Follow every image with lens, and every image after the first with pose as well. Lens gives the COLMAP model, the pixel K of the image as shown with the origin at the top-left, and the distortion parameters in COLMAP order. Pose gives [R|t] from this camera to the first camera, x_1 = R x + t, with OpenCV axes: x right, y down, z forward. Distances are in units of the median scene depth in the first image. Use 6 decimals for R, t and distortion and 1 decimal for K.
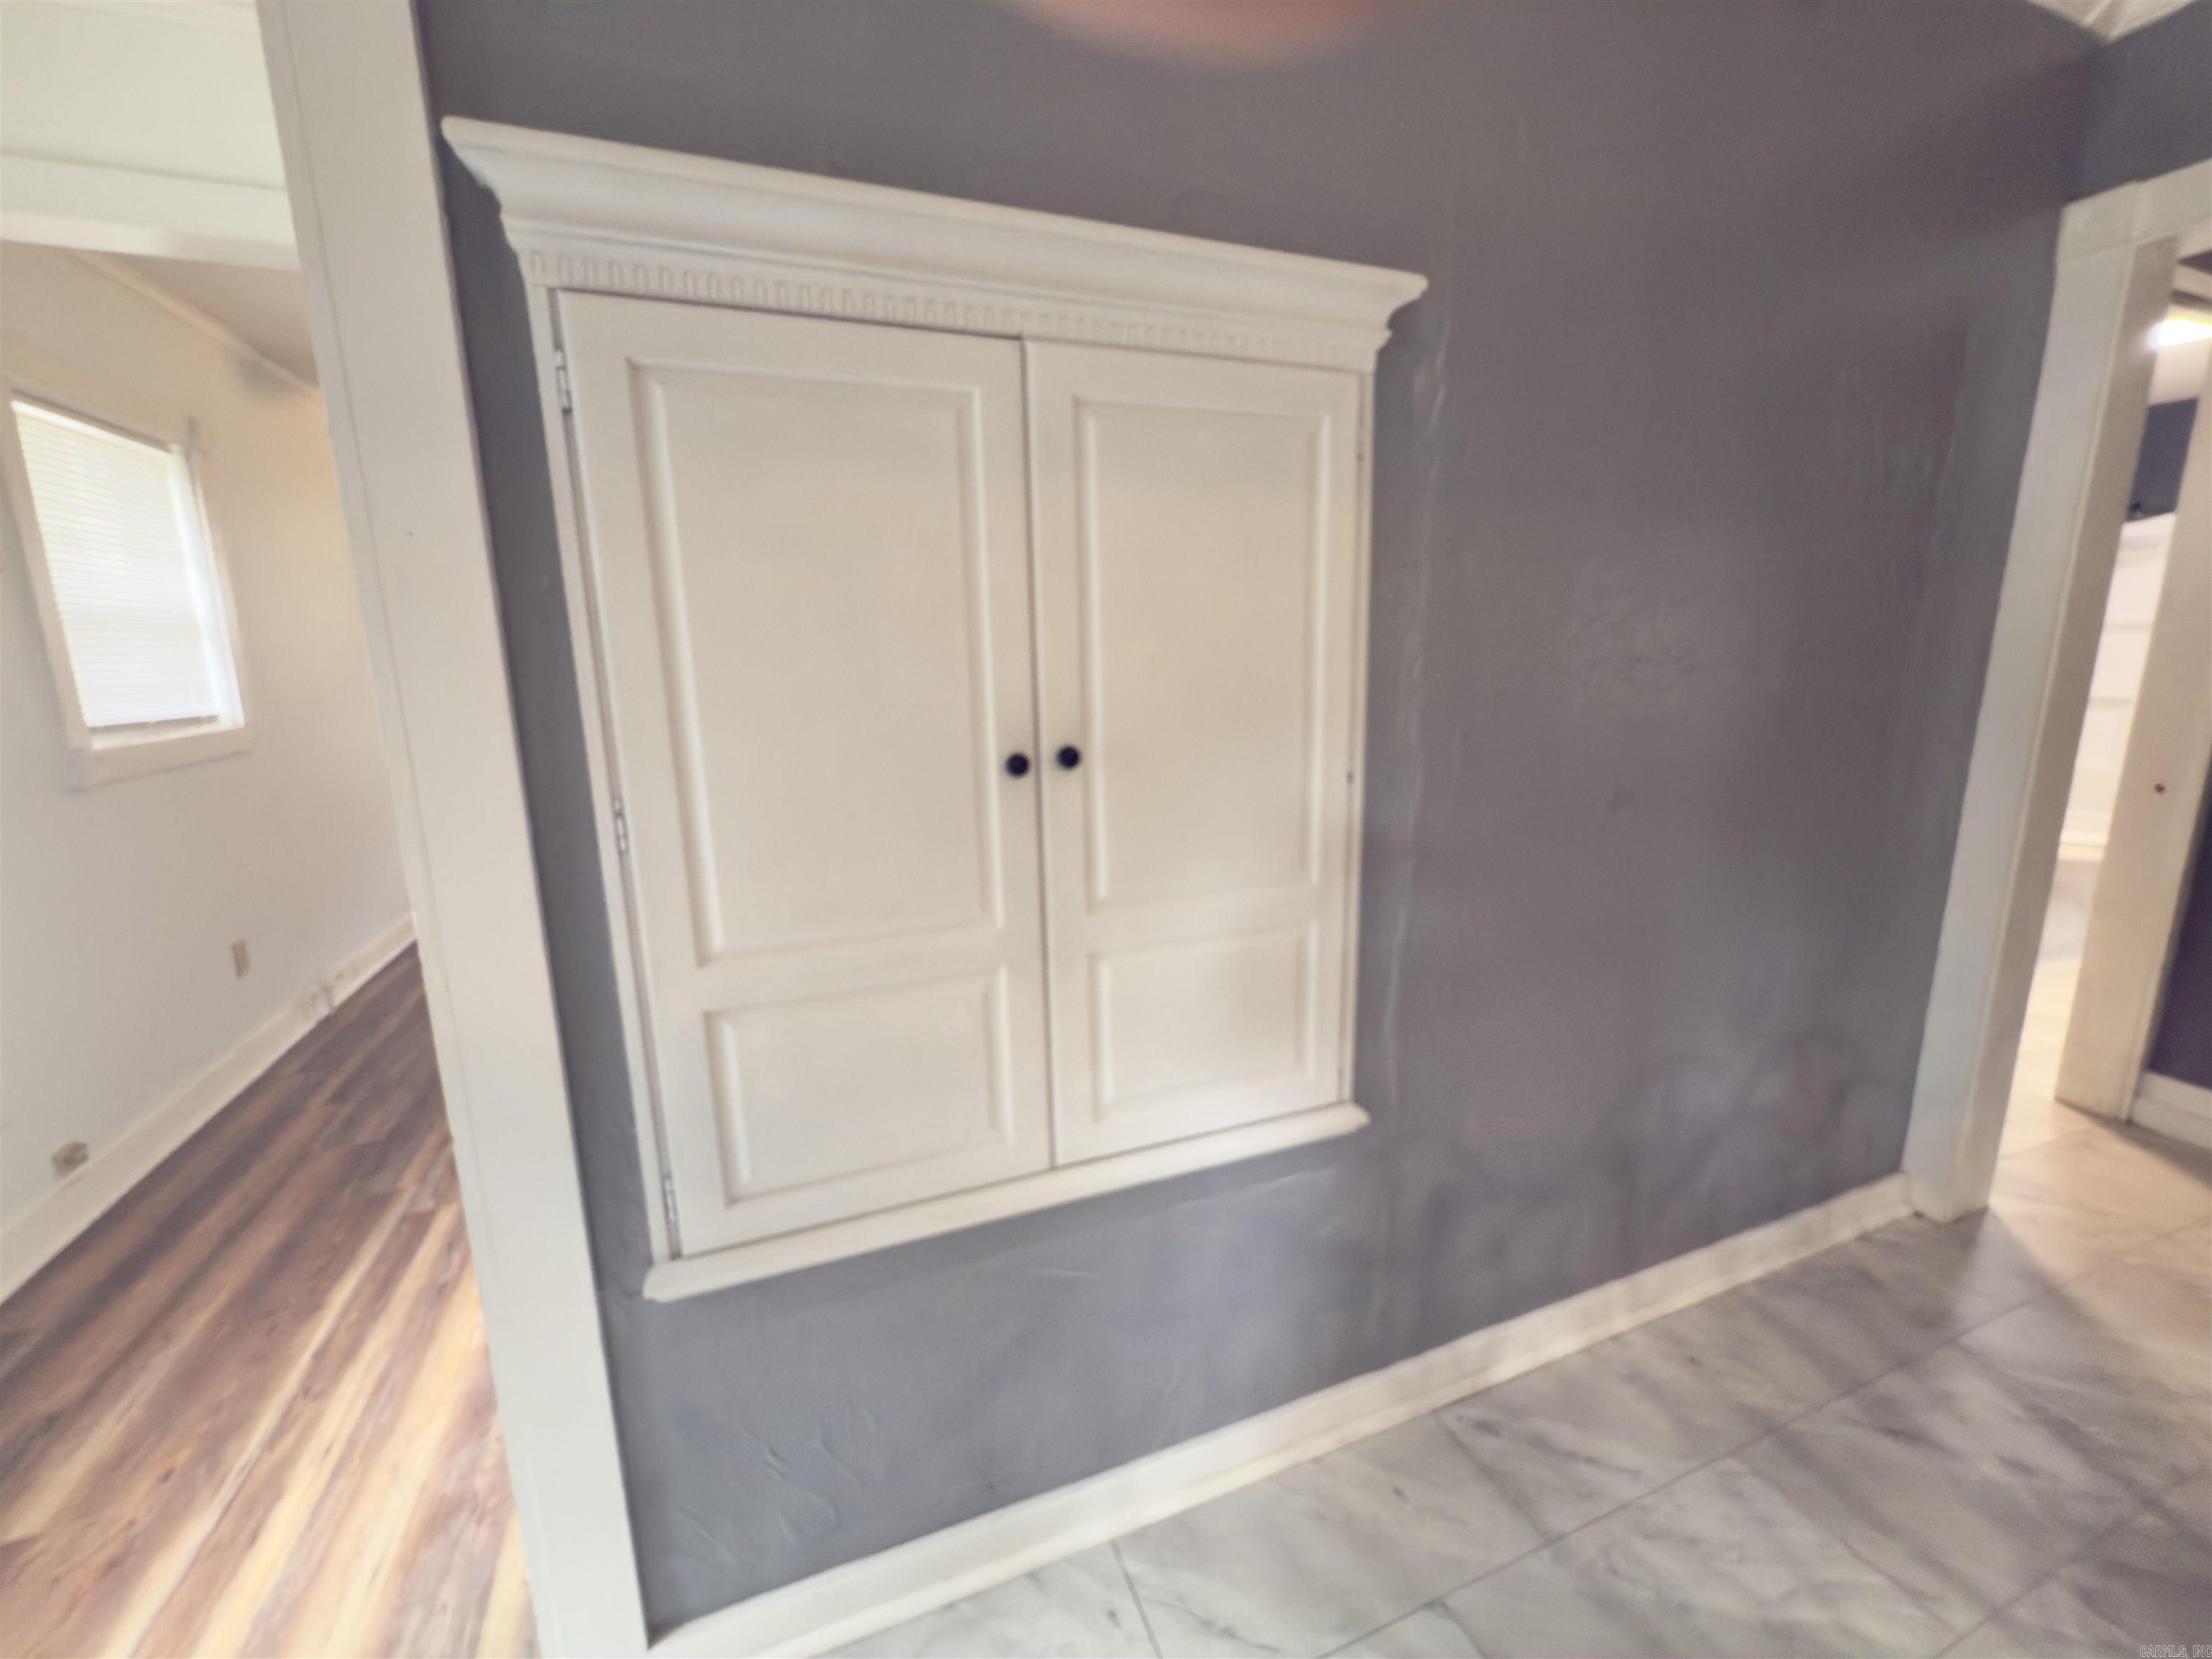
lens RADIAL K [[881.5, 0, 1103.0], [0, 881.5, 826.2], [0, 0, 1]] dist [0.001277, -0.000459]
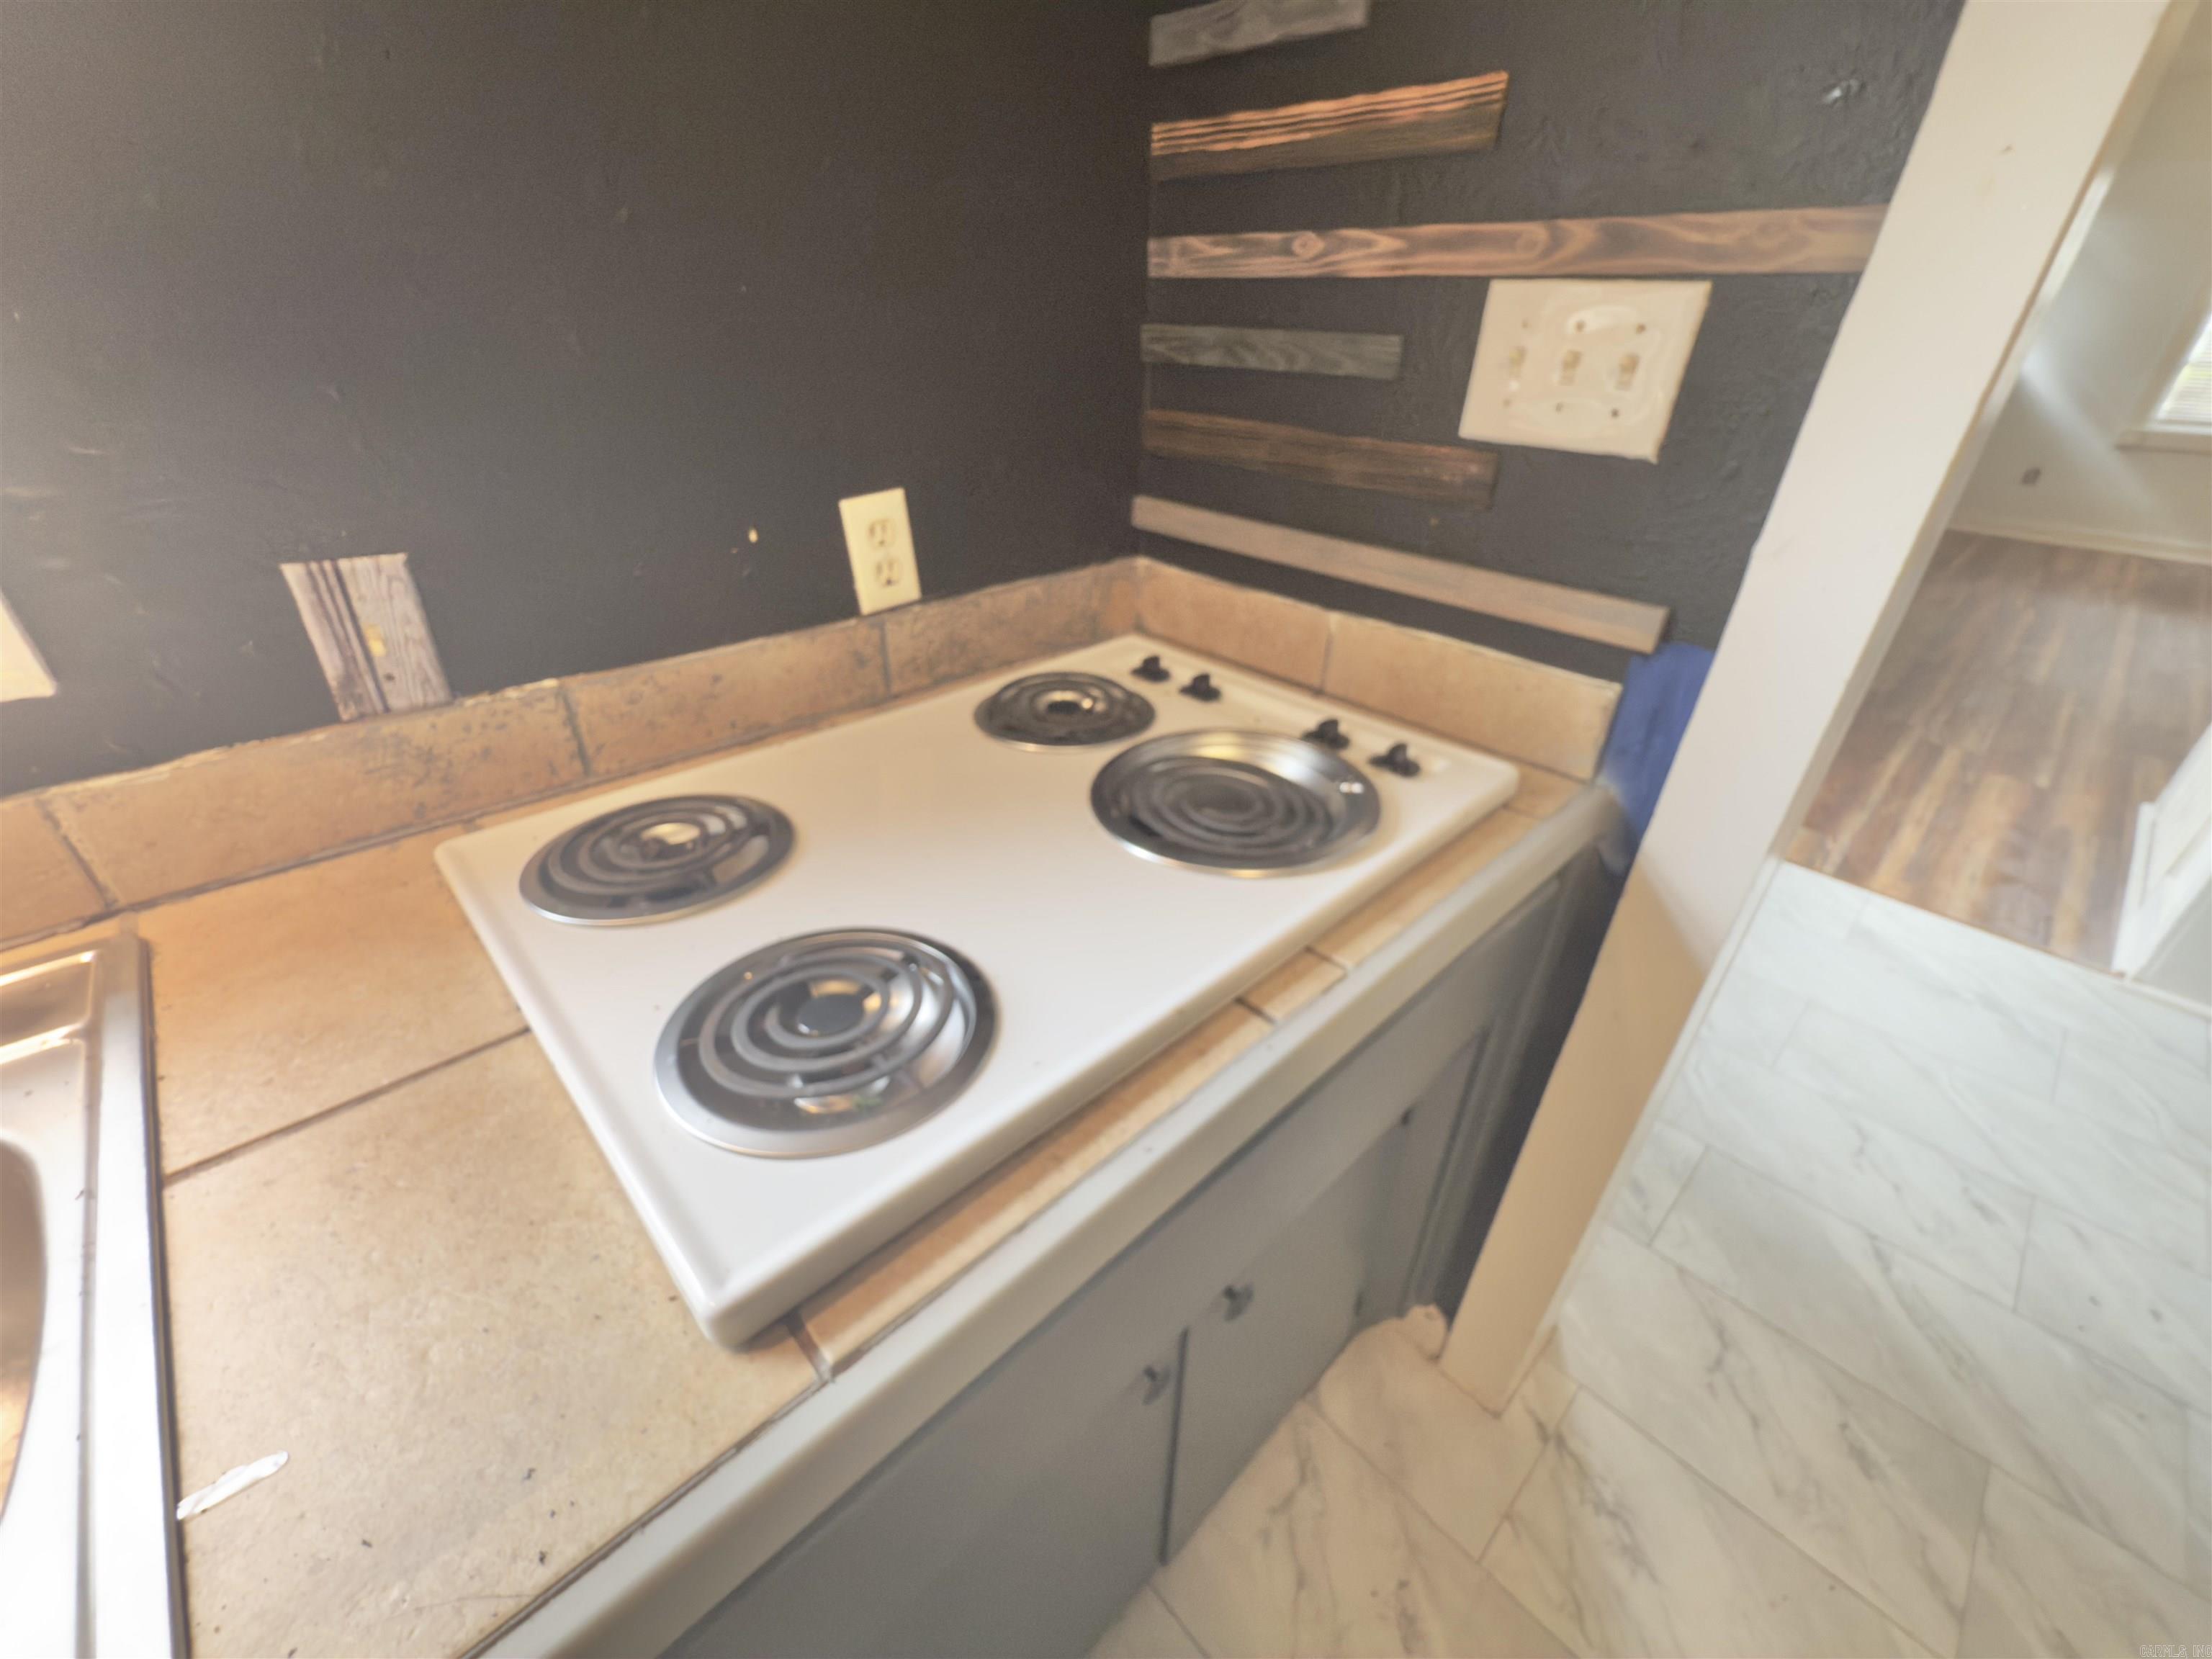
lens RADIAL K [[881.5, 0, 1103.0], [0, 881.5, 826.2], [0, 0, 1]] dist [0.001277, -0.000459]
pose [[0.365227, 0.491081, -0.790853, -0.097868], [-0.193208, 0.871029, 0.451640, 0.253584], [0.910648, -0.012152, 0.413004, -1.214952]]
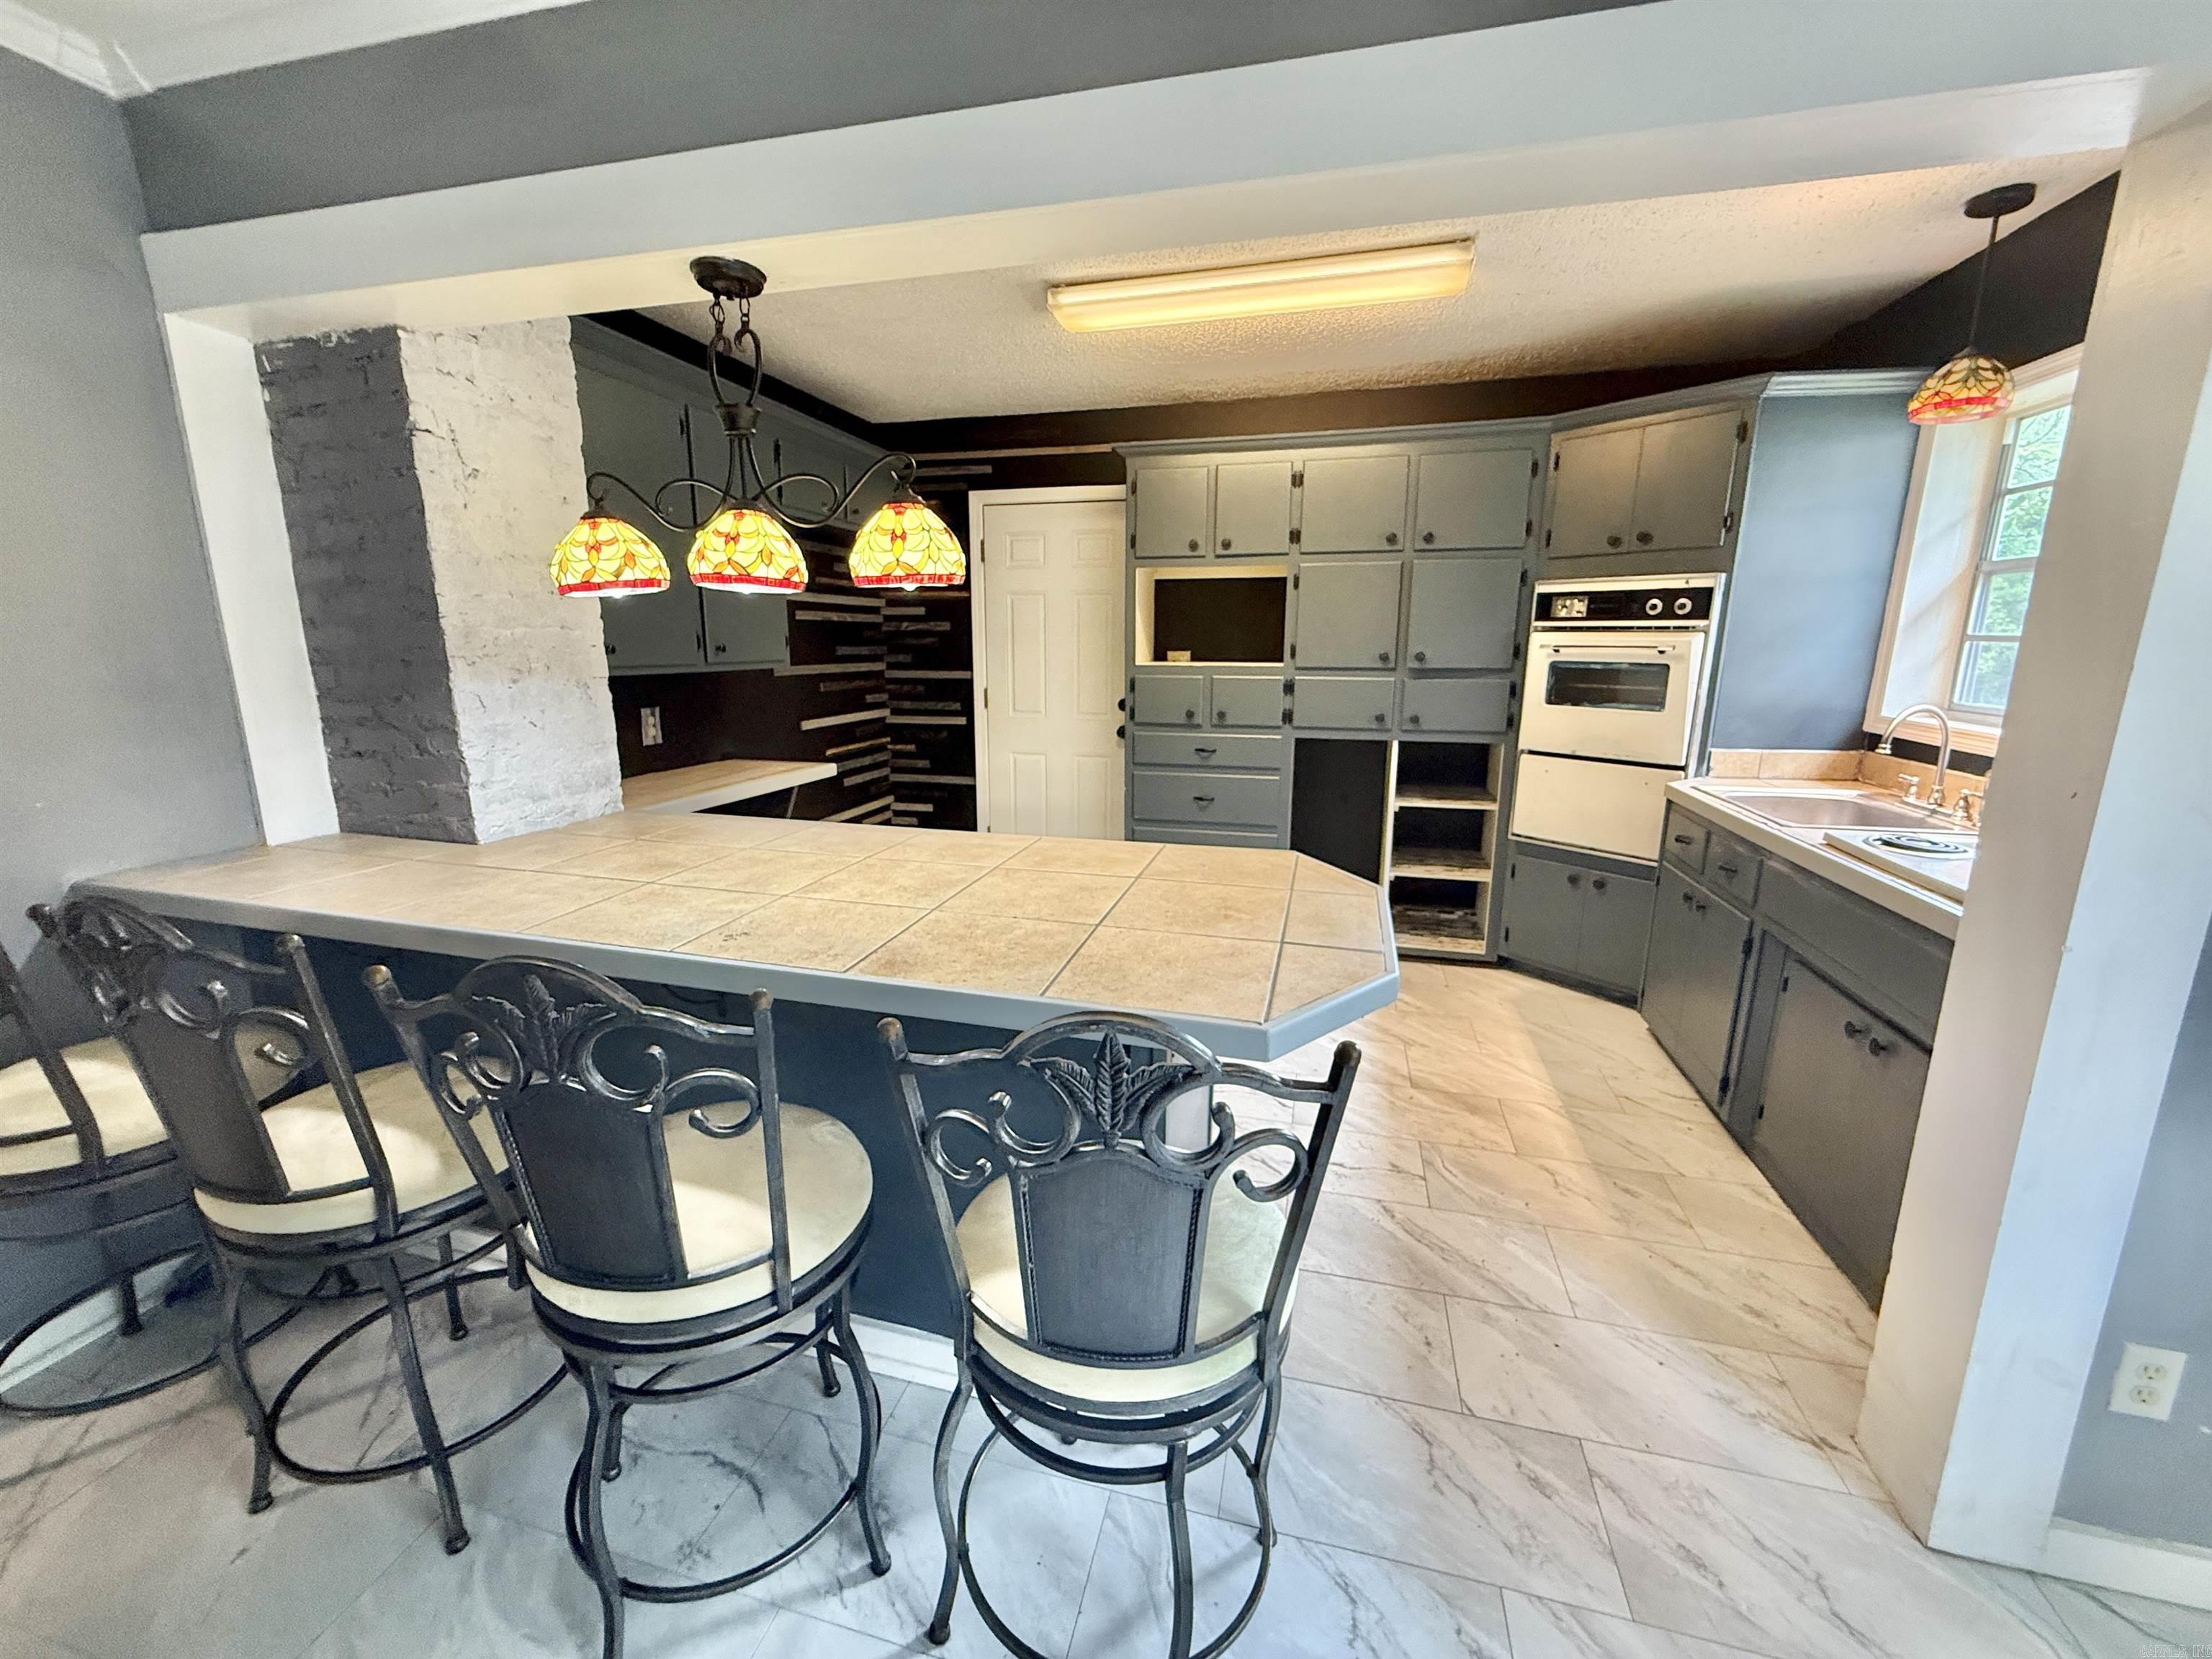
lens RADIAL K [[881.5, 0, 1103.0], [0, 881.5, 826.2], [0, 0, 1]] dist [0.001277, -0.000459]
pose [[-0.807796, -0.107922, 0.579499, -0.149299], [0.125490, 0.929076, 0.347952, -0.132135], [-0.575950, 0.353795, -0.736961, 0.472306]]
